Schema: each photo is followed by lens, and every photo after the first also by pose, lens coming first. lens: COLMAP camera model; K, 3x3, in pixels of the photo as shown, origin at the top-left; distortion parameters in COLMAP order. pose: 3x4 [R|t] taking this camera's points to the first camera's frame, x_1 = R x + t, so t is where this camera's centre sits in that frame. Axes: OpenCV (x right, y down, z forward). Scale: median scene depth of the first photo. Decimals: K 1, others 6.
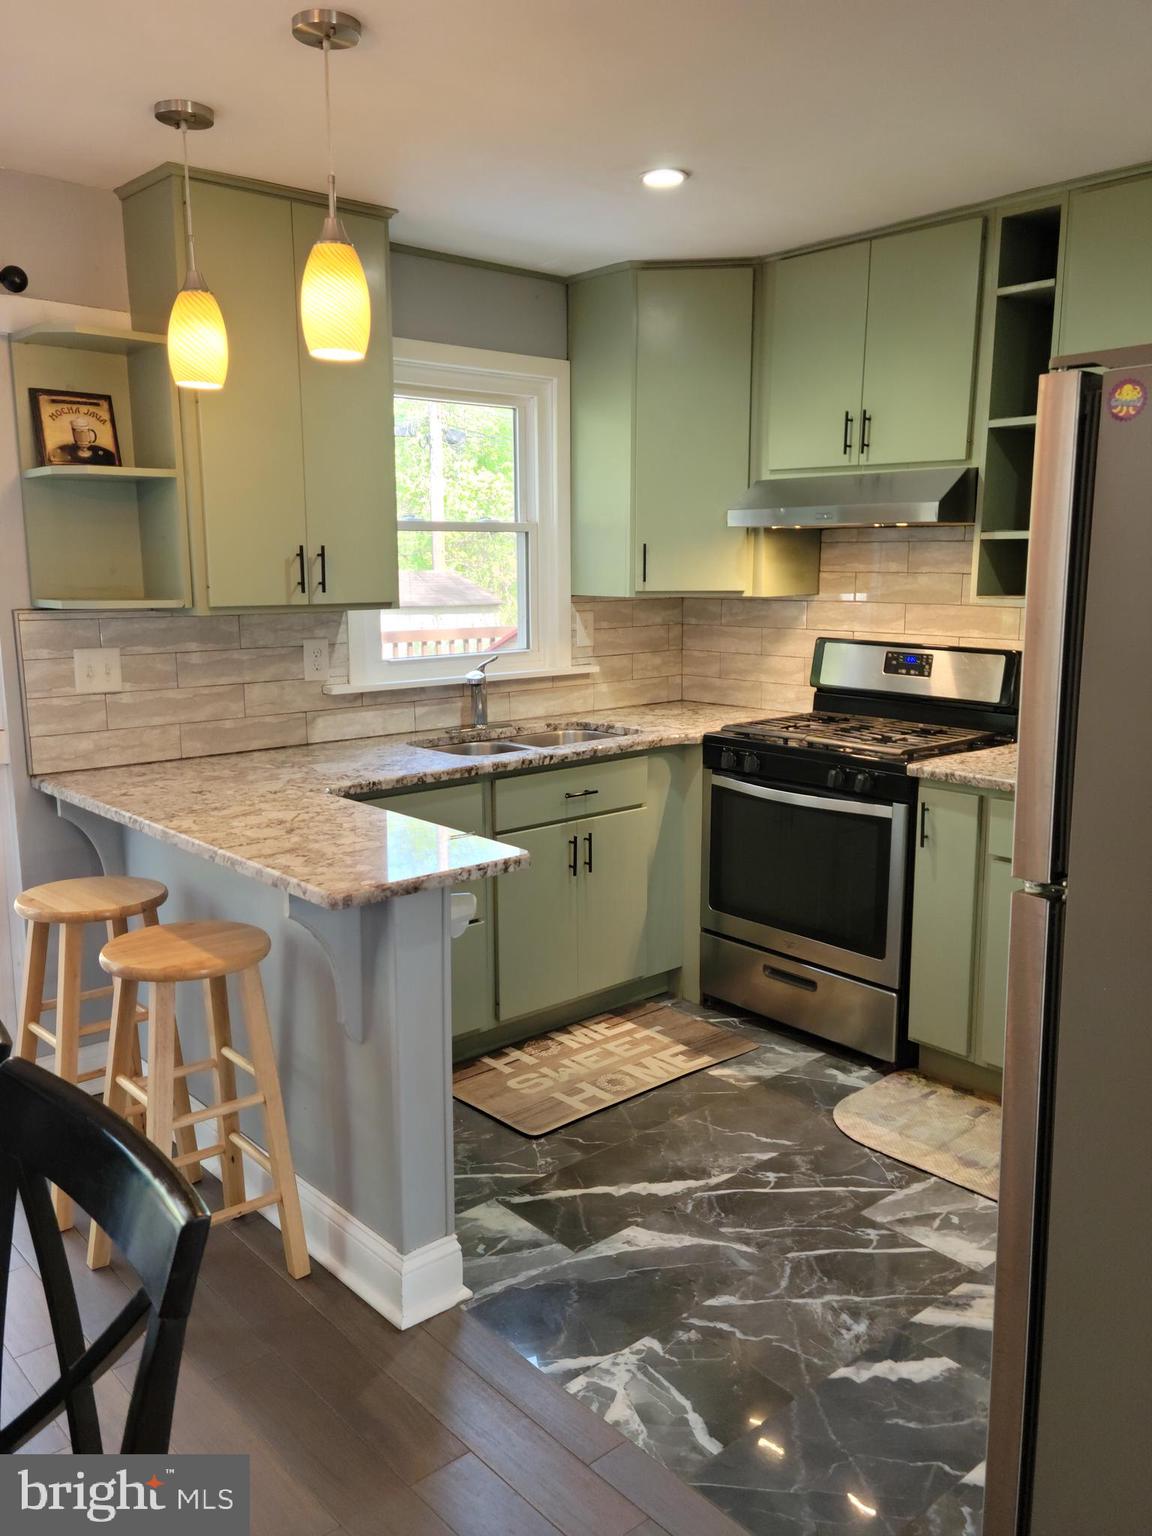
lens RADIAL K [[1226.3, 0, 574.6], [0, 1226.3, 763.7], [0, 0, 1]] dist [0.104690, -0.100051]
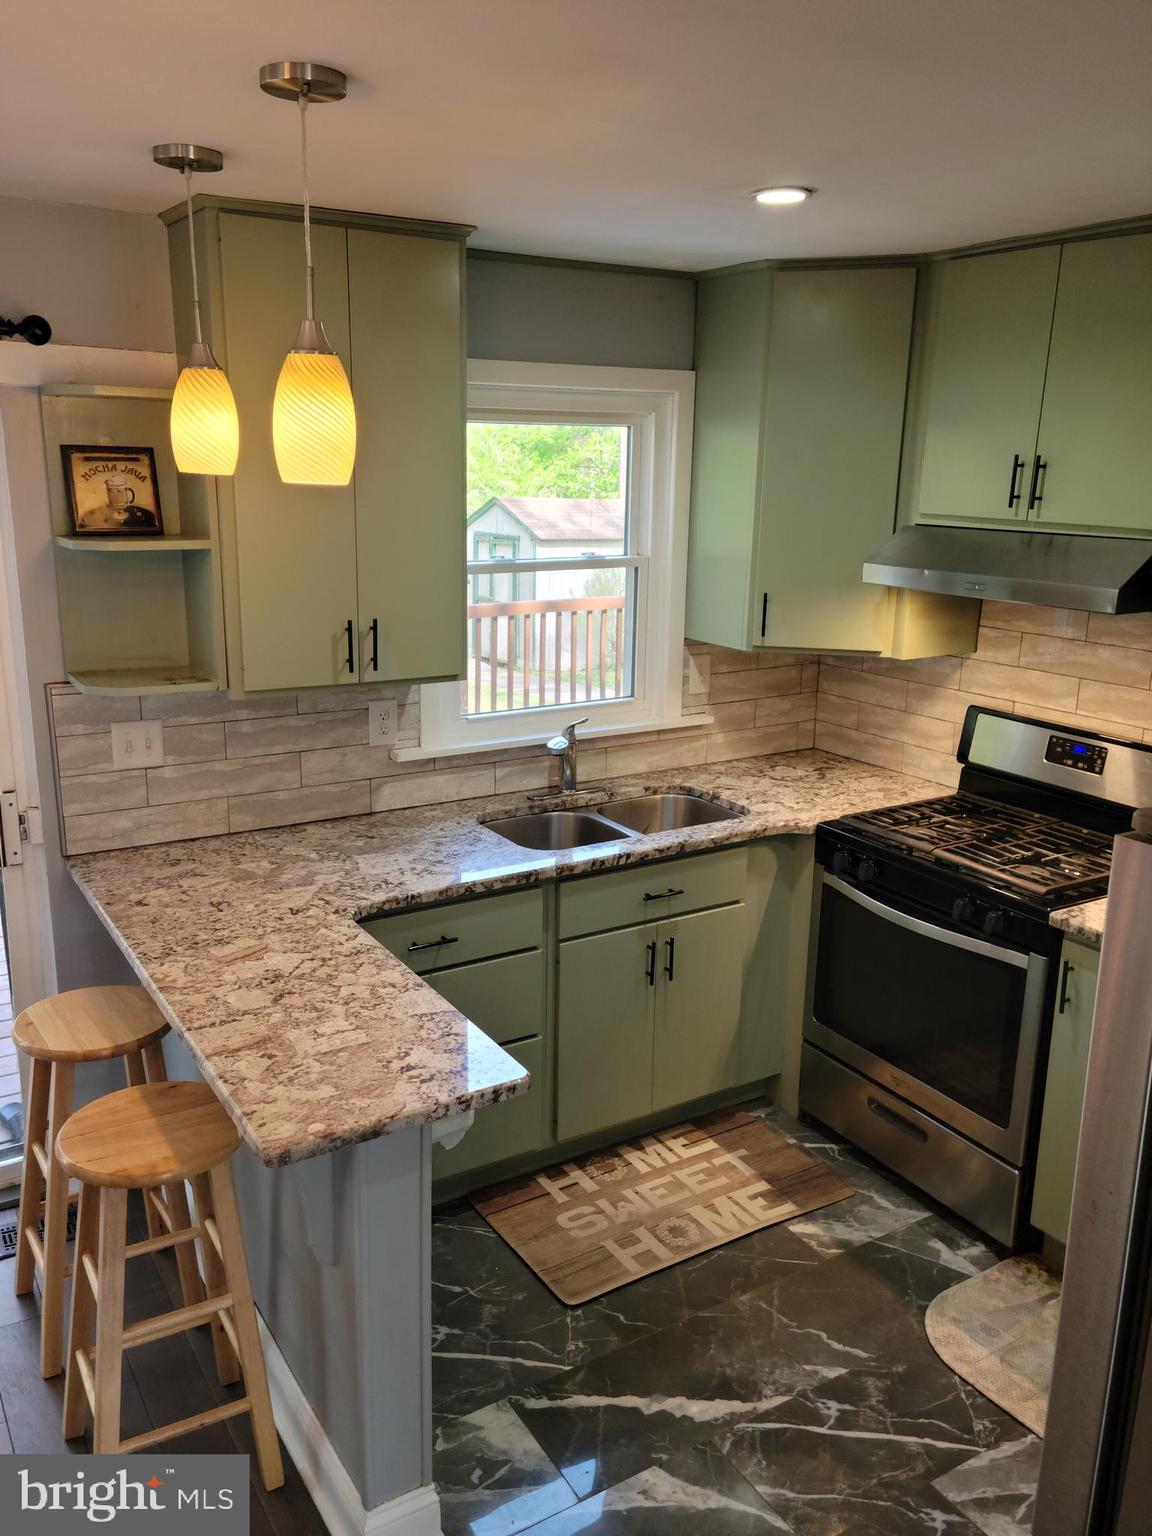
lens RADIAL K [[1226.3, 0, 564.1], [0, 1226.3, 767.7], [0, 0, 1]] dist [0.104690, -0.100051]
pose [[0.984886, 0.060988, -0.162108, 0.080858], [-0.047736, 0.995286, 0.084421, -0.151870], [0.166493, -0.075407, 0.983155, 0.143229]]
